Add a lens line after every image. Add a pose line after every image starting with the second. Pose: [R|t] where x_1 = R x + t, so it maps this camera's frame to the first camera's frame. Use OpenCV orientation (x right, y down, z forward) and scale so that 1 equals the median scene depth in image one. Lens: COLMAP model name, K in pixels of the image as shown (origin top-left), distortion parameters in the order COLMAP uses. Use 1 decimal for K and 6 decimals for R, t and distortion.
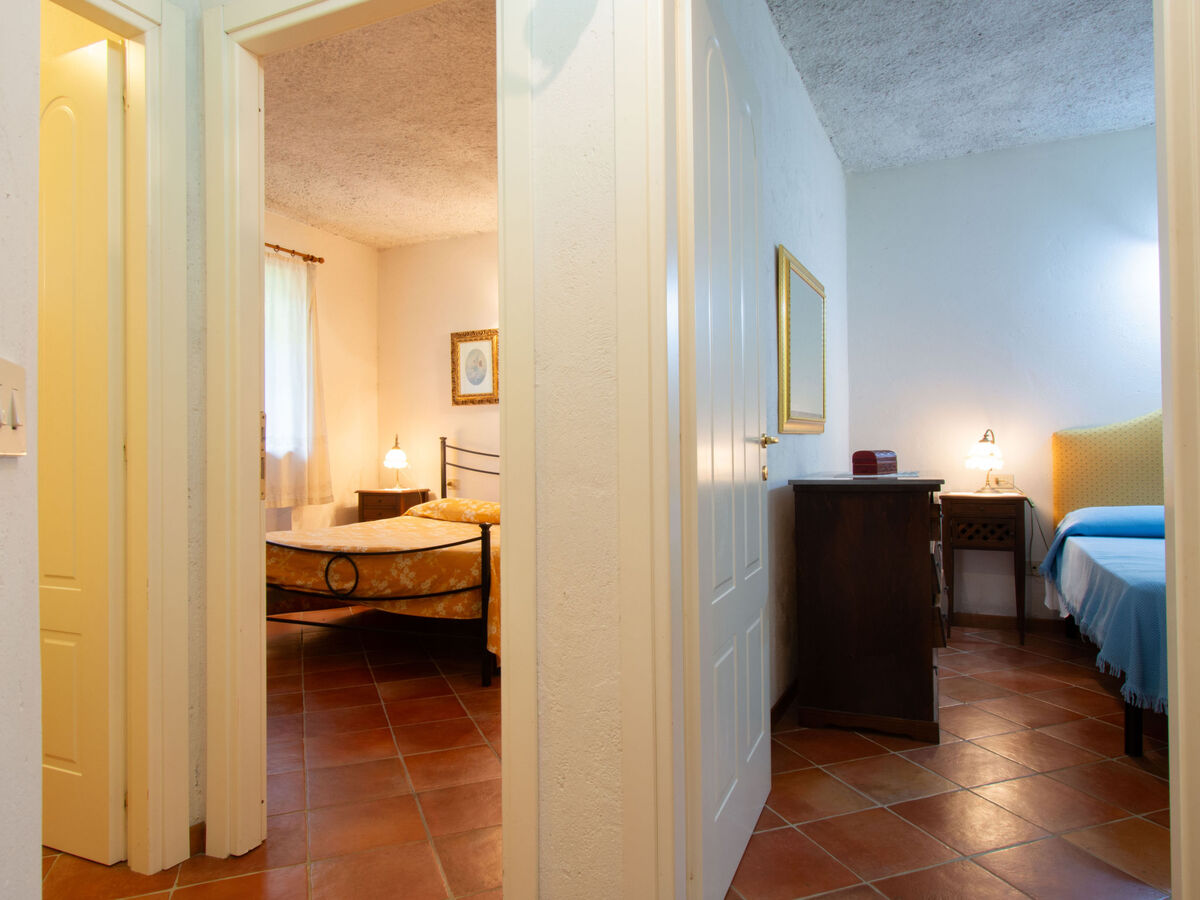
lens RADIAL K [[764.0, 0, 601.6], [0, 764.0, 450.5], [0, 0, 1]] dist [0.004516, -0.003474]
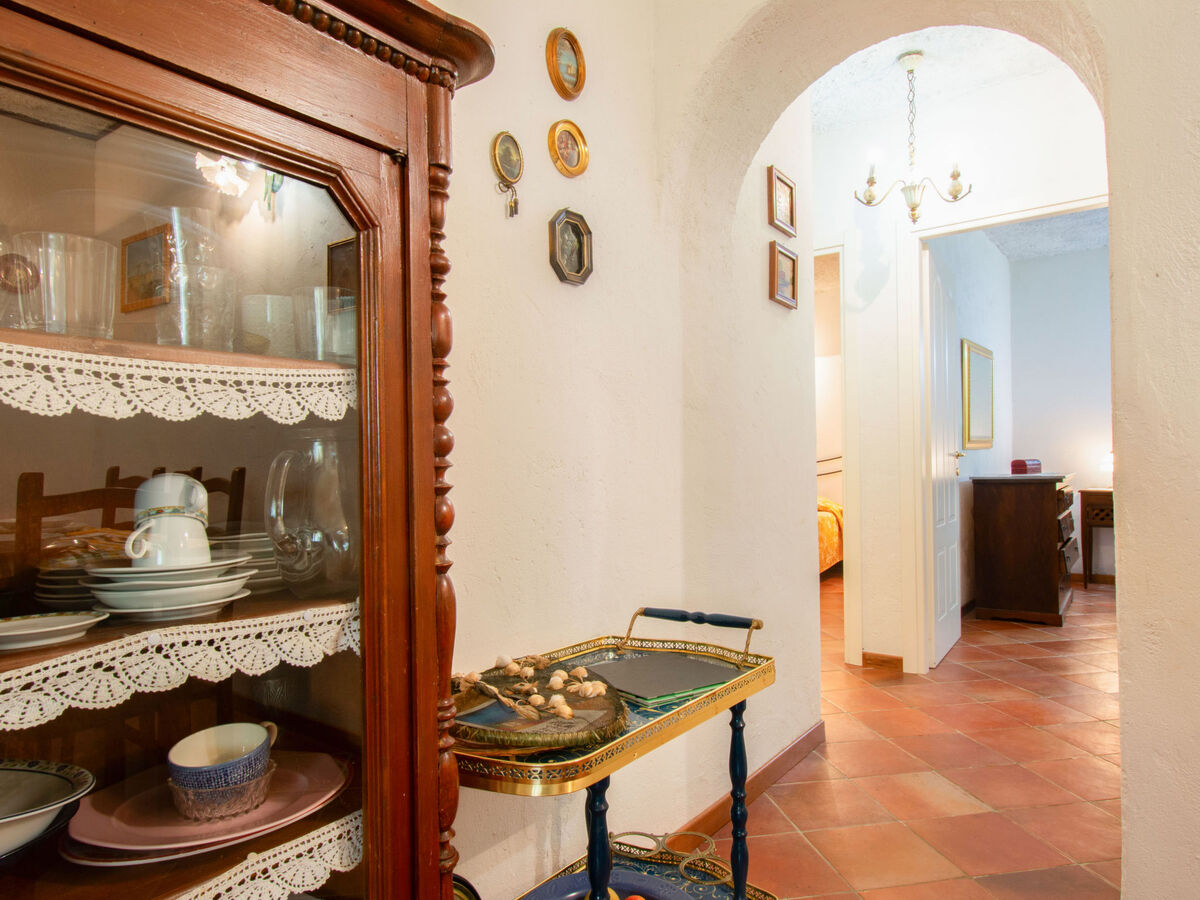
lens RADIAL K [[764.0, 0, 613.5], [0, 764.0, 470.5], [0, 0, 1]] dist [0.004516, -0.003474]
pose [[0.983040, -0.003159, -0.183365, -0.166840], [0.005705, 0.999895, 0.013354, -0.002431], [0.183304, -0.014174, 0.982954, -0.615124]]
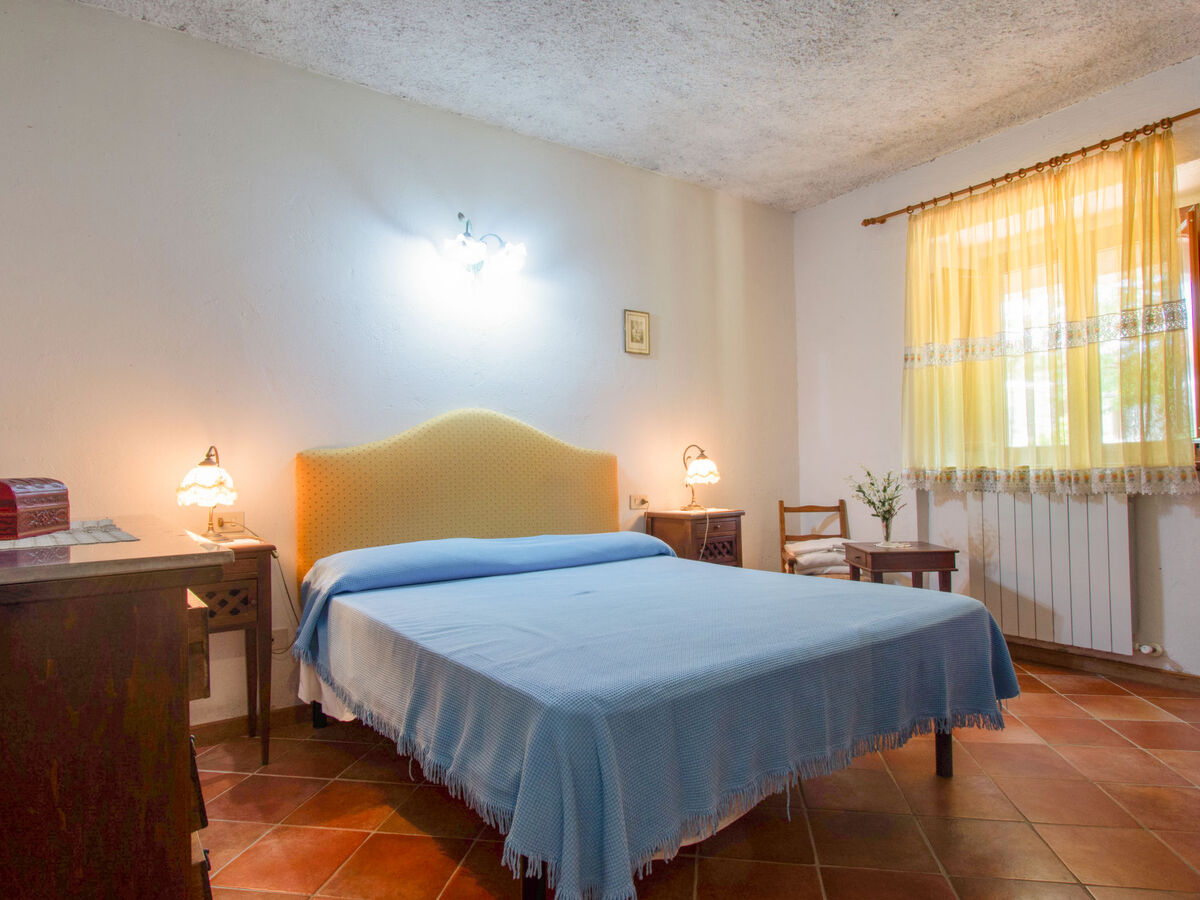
lens RADIAL K [[702.2, 0, 599.5], [0, 702.2, 460.6], [0, 0, 1]] dist [-0.003334, -0.001560]
pose [[0.490005, 0.015747, 0.871577, 0.152909], [0.006077, 0.999751, -0.021479, 0.000231], [-0.871698, 0.015821, 0.489787, 0.446397]]
